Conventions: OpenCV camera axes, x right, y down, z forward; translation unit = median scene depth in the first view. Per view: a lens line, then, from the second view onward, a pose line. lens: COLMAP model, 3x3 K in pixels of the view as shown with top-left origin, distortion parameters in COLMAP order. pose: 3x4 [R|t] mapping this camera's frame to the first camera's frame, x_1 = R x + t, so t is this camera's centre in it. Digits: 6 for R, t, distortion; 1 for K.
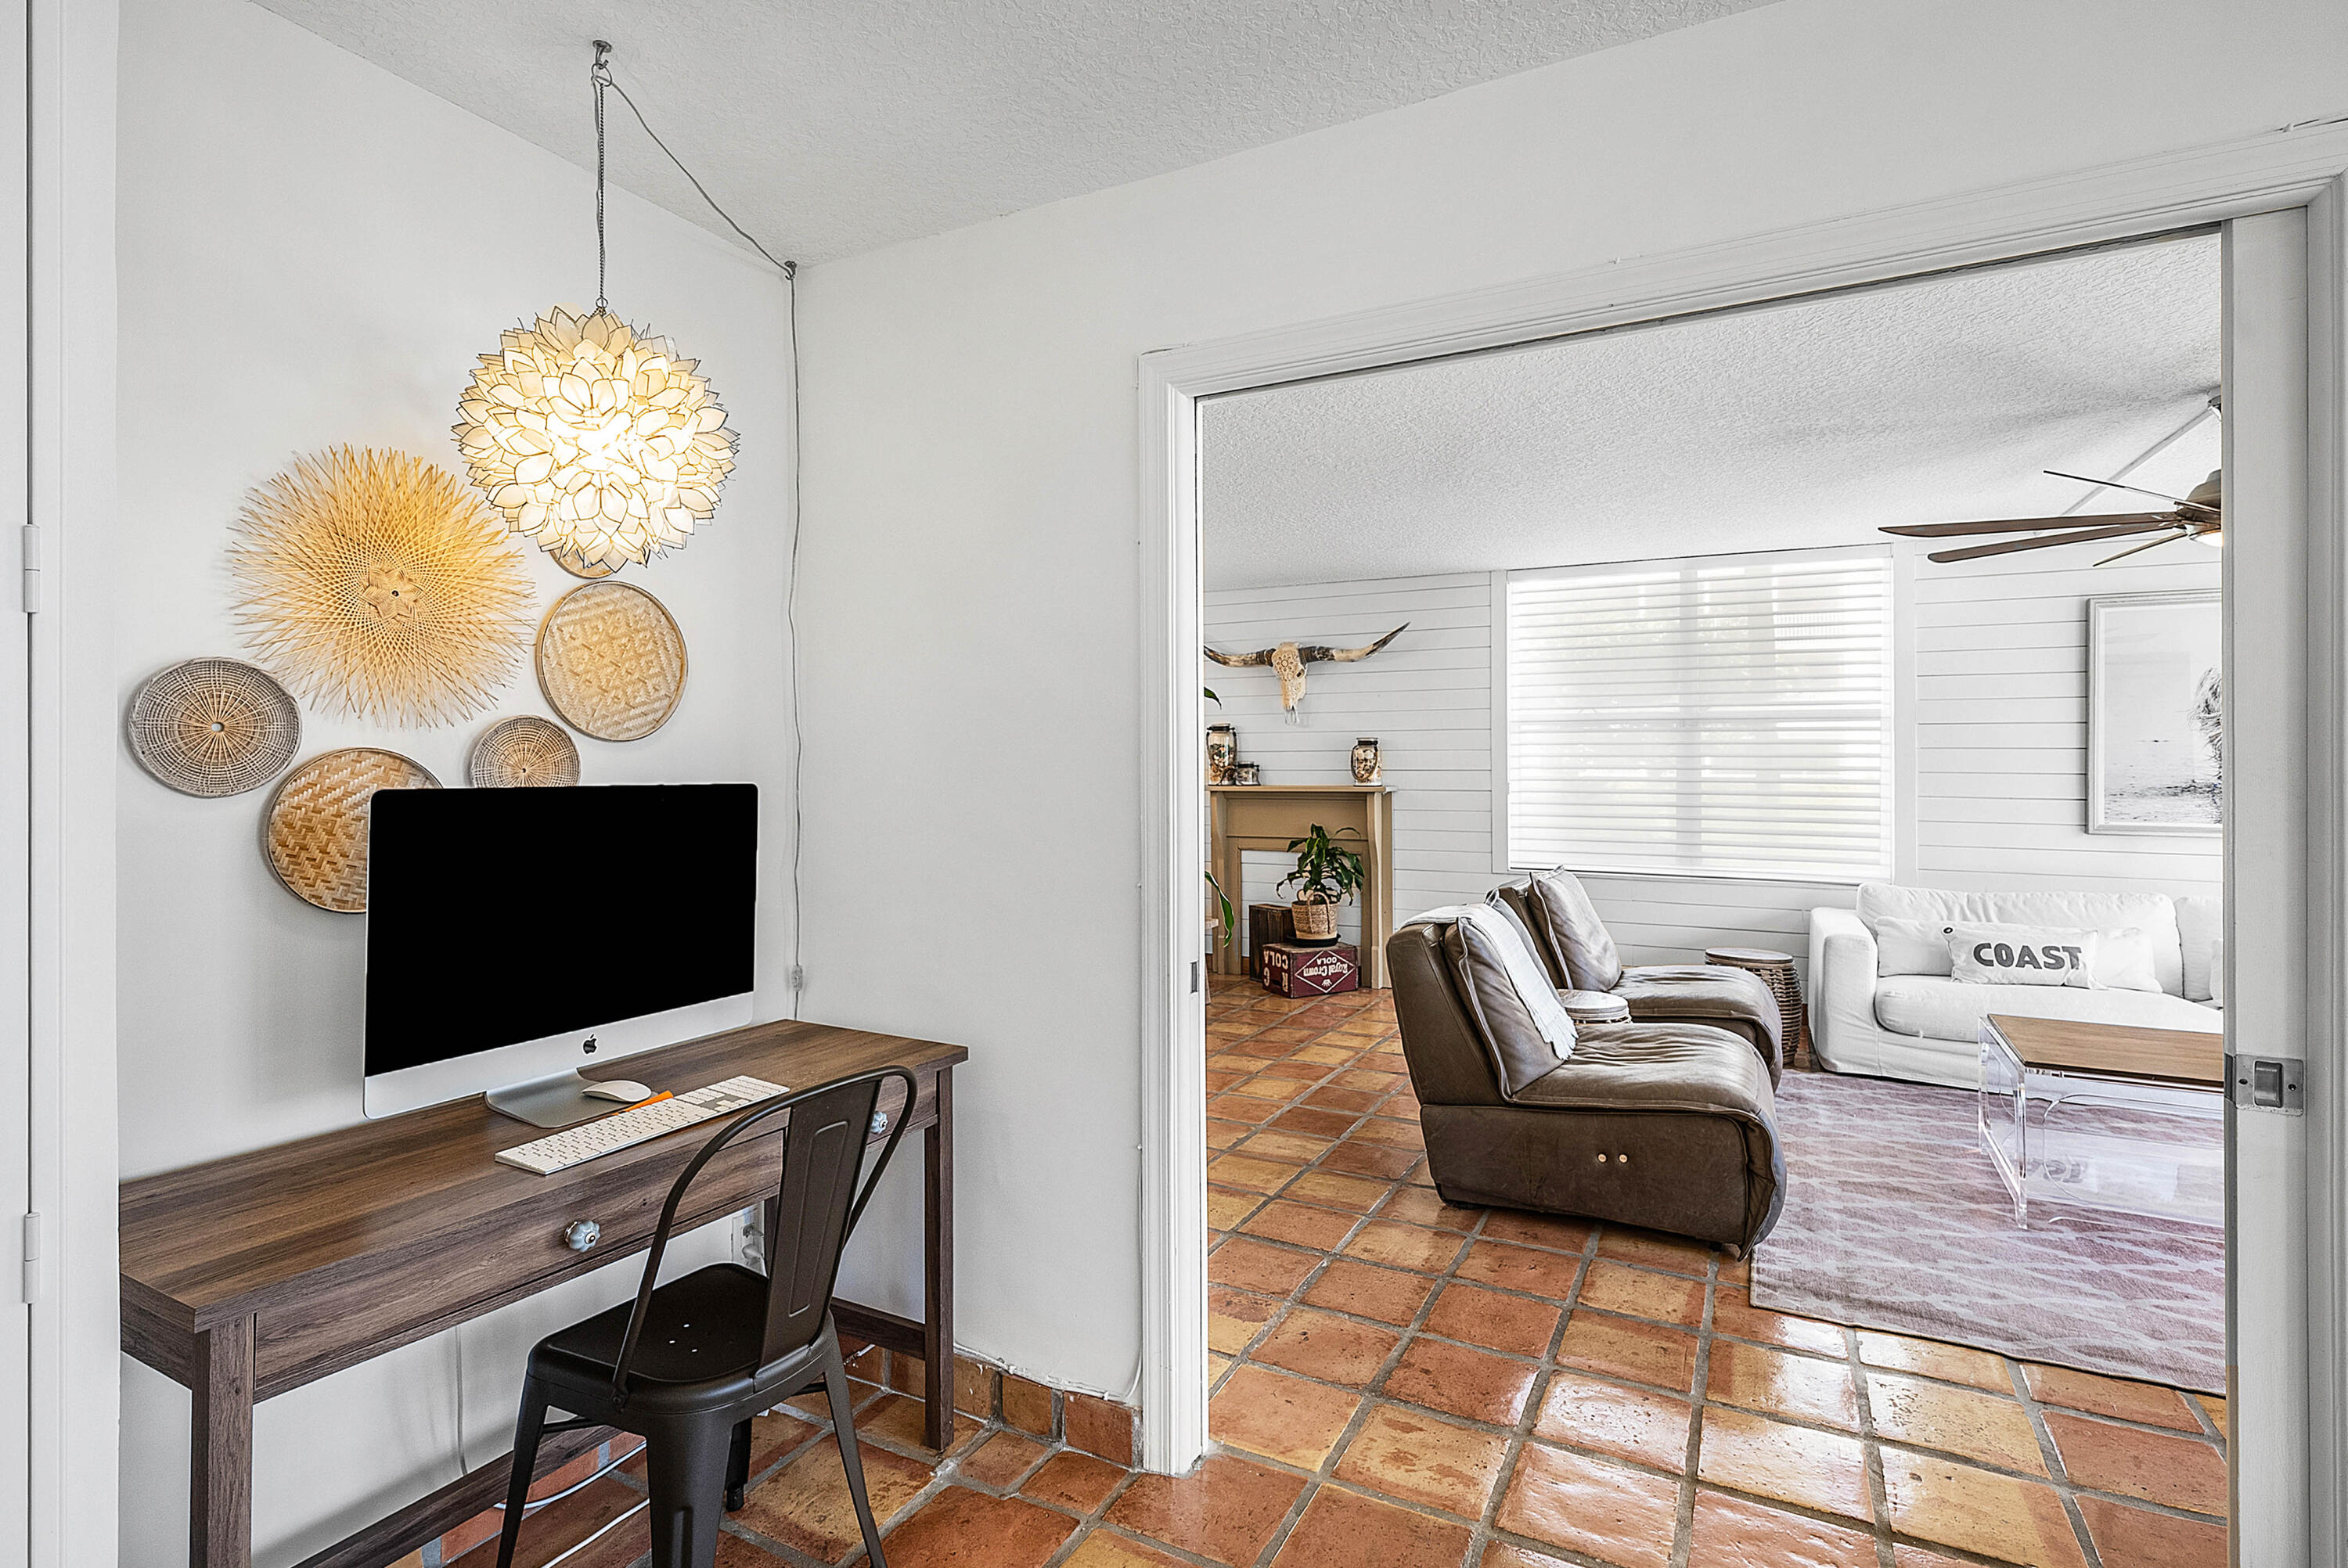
lens RADIAL K [[1151.4, 0, 1111.3], [0, 1151.4, 765.9], [0, 0, 1]] dist [-0.001906, 0.000105]
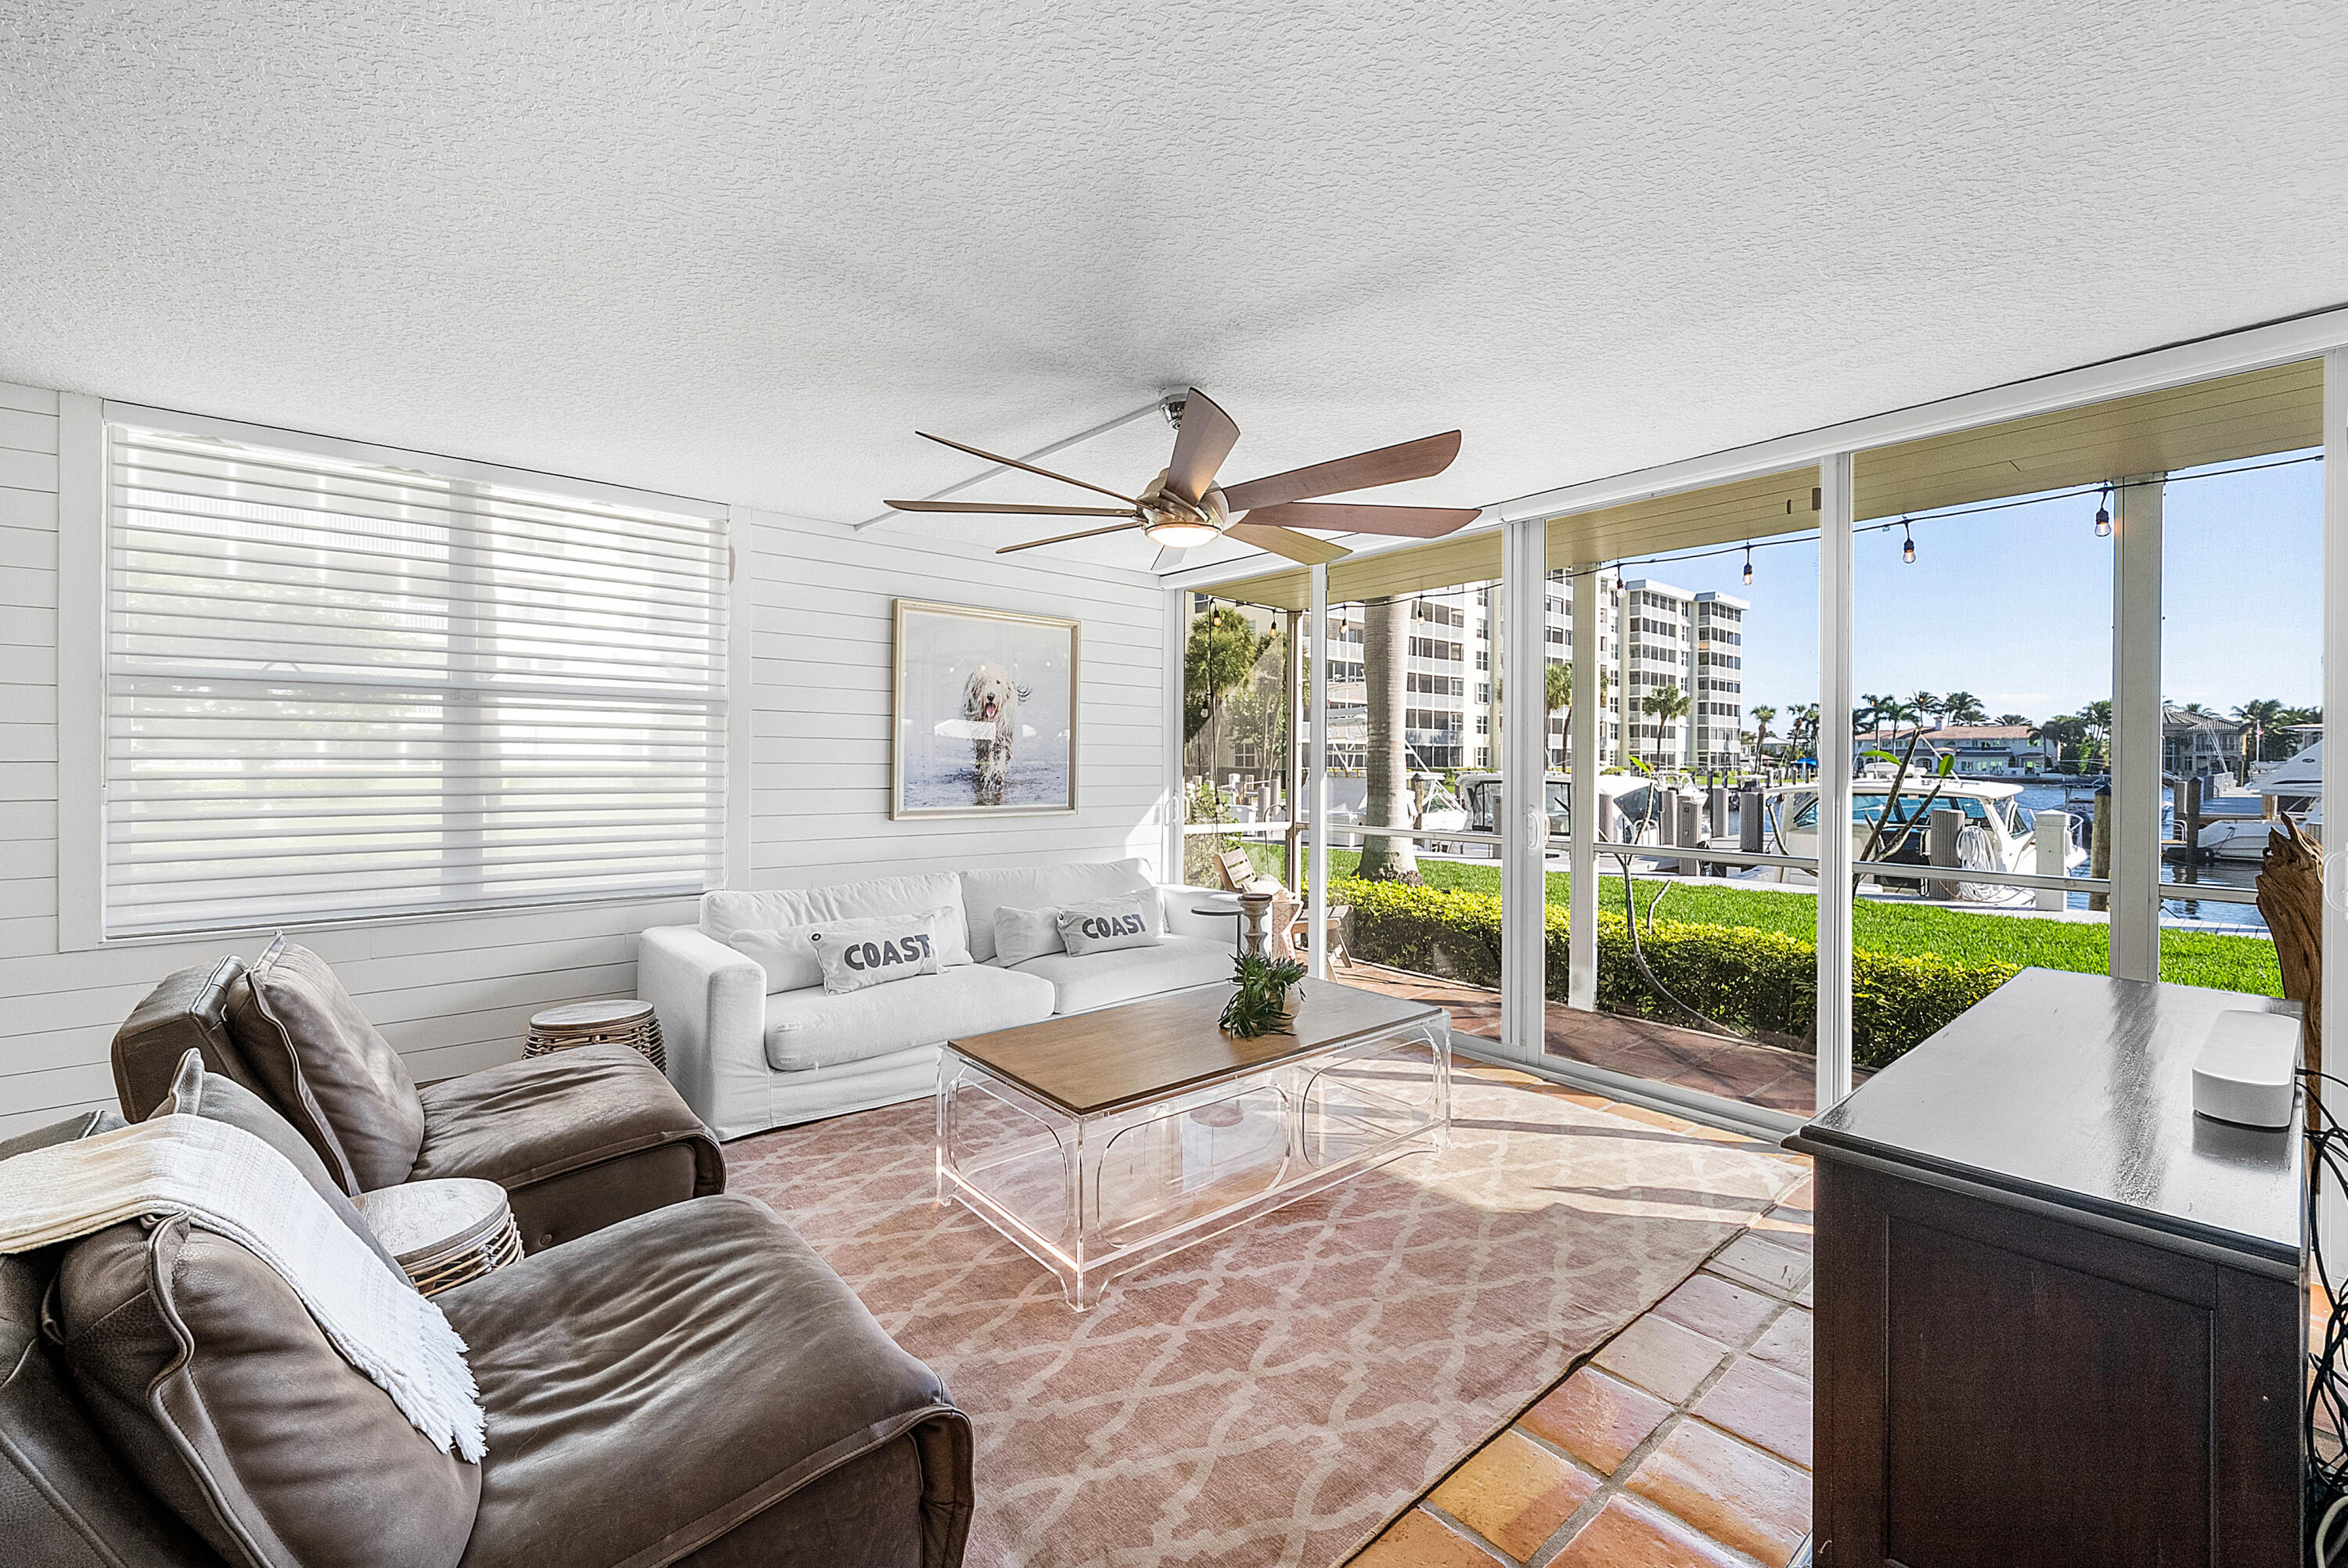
lens RADIAL K [[972.9, 0, 1213.8], [0, 972.9, 750.7], [0, 0, 1]] dist [-0.000432, -0.000112]
pose [[0.326505, 0.007728, 0.945164, 0.108127], [-0.002448, 0.999970, -0.007330, 0.001049], [-0.945192, 0.000080, 0.326514, 0.472821]]
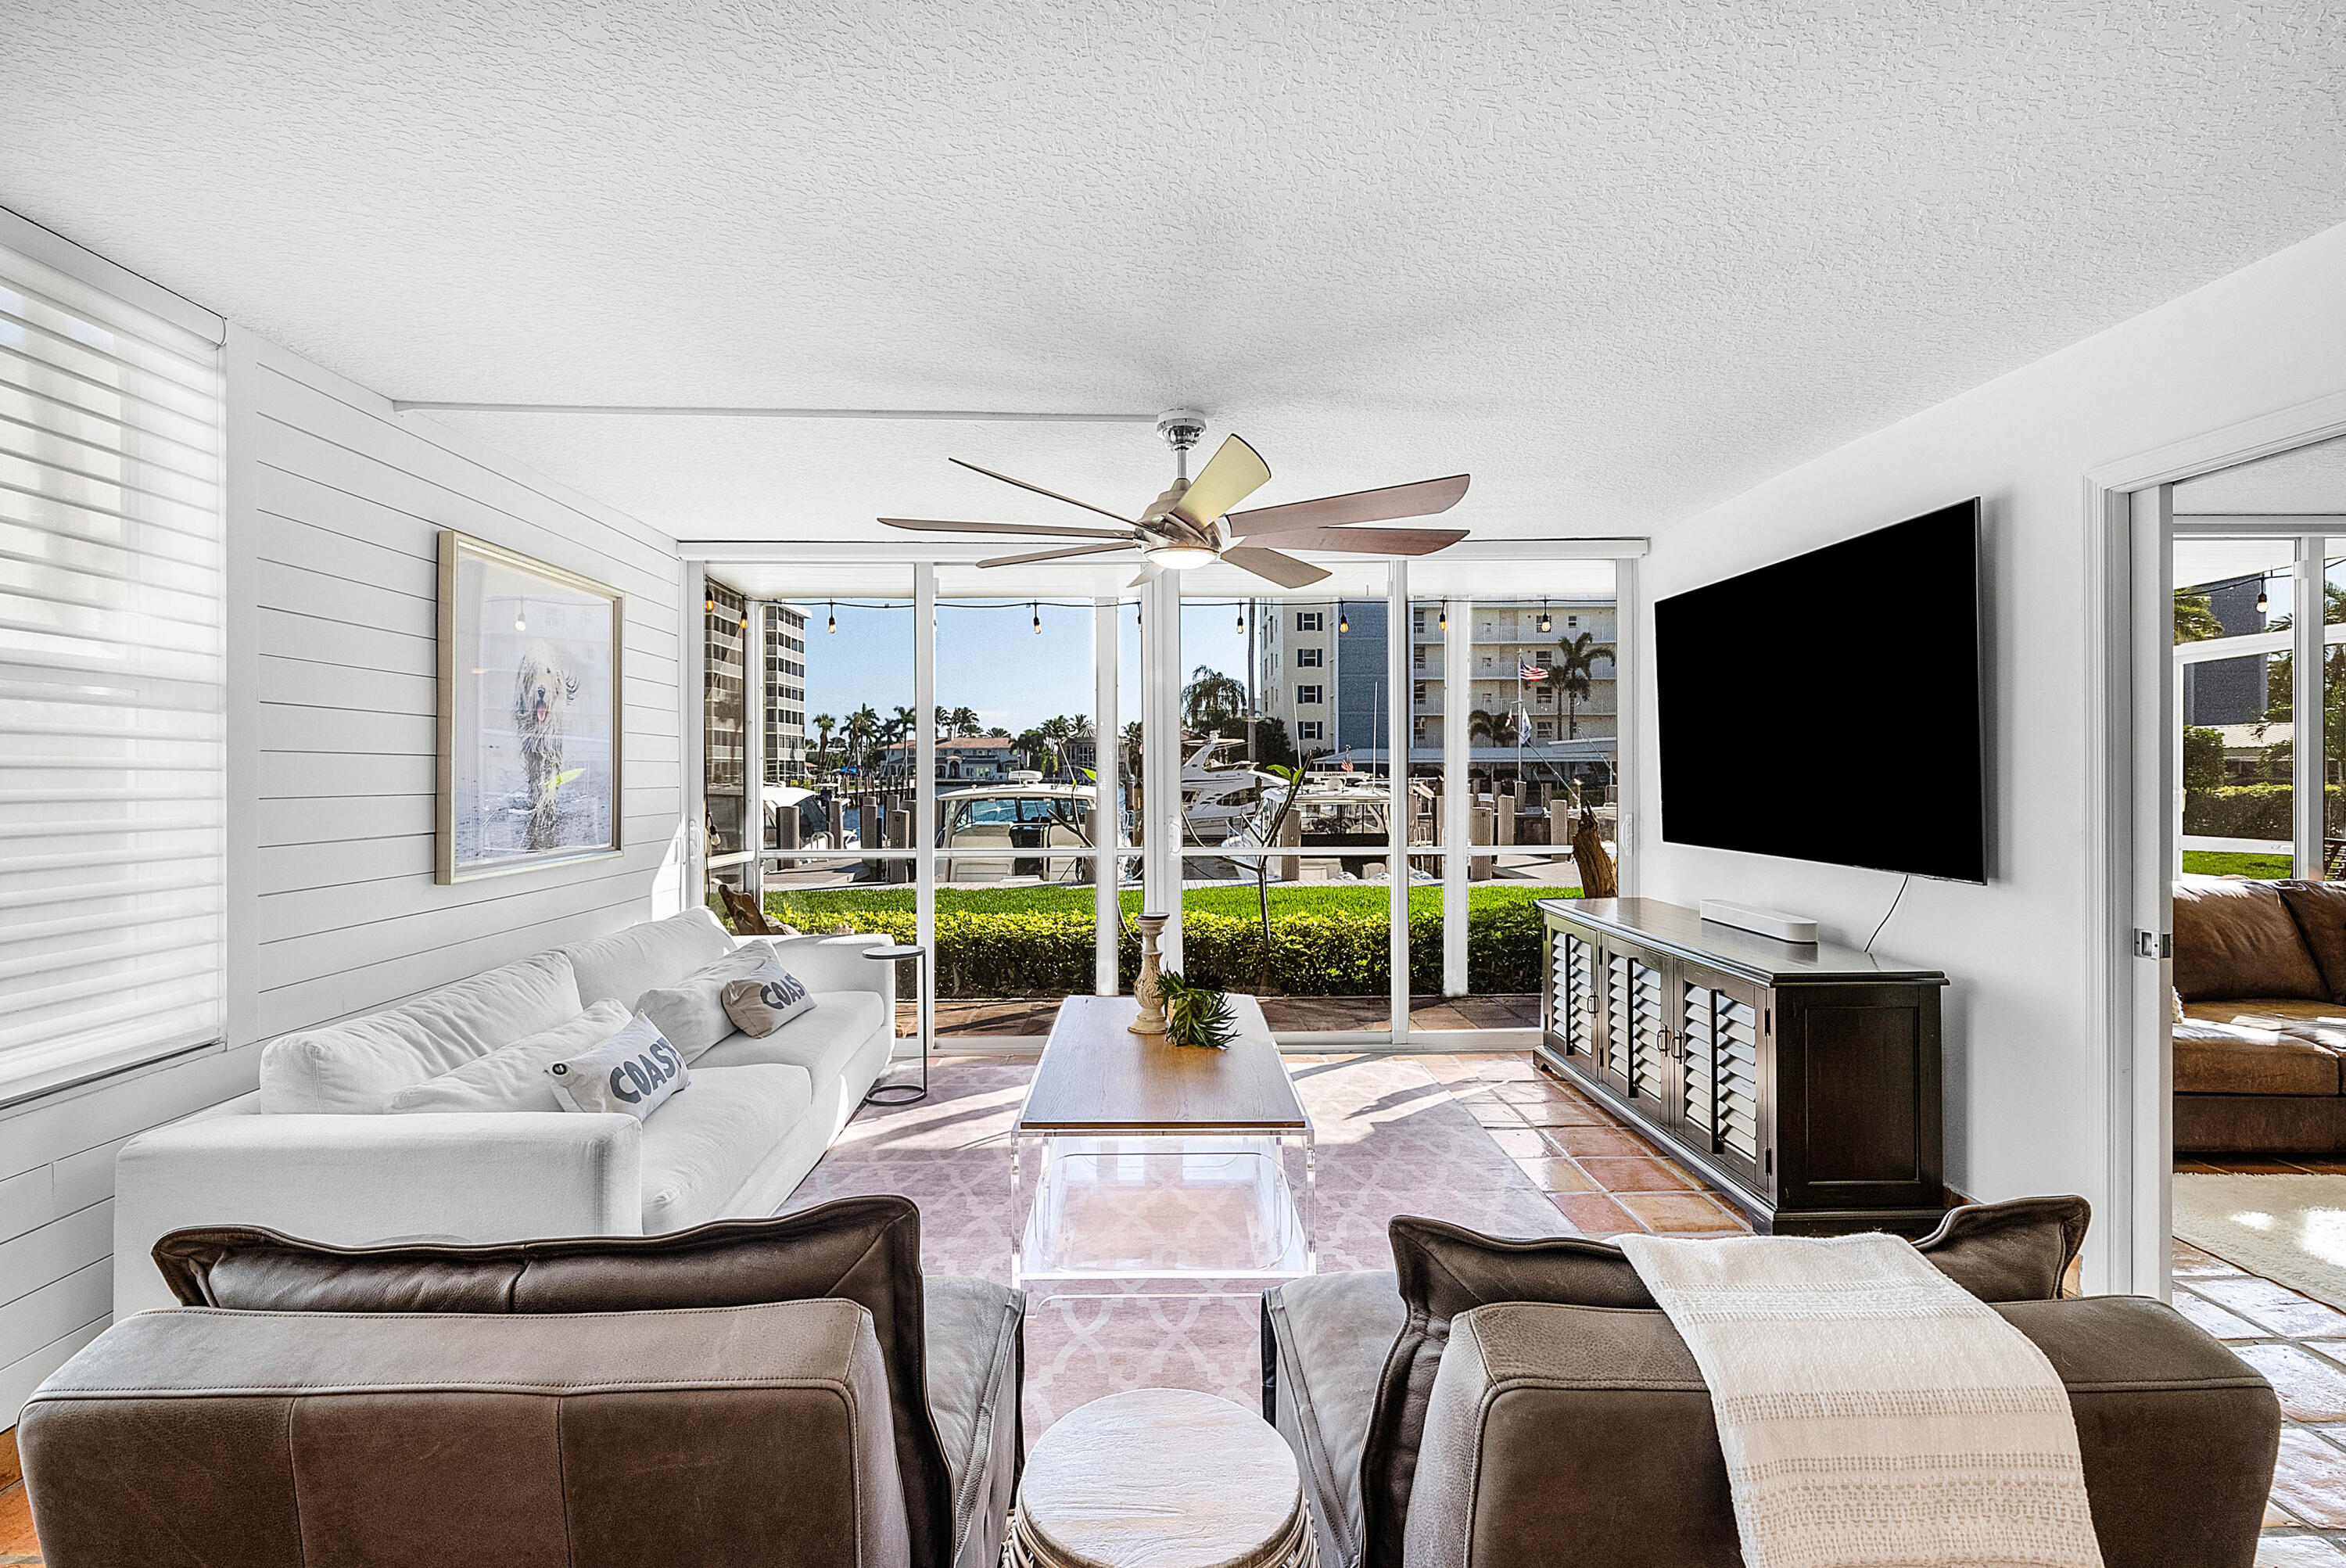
lens RADIAL K [[1055.7, 0, 1175.6], [0, 1055.7, 720.3], [0, 0, 1]] dist [0.080135, -0.000031]
pose [[-0.527154, 0.037707, 0.848933, 0.097381], [0.003685, 0.999107, -0.042088, -0.007953], [-0.849762, -0.019059, -0.526822, 1.073232]]
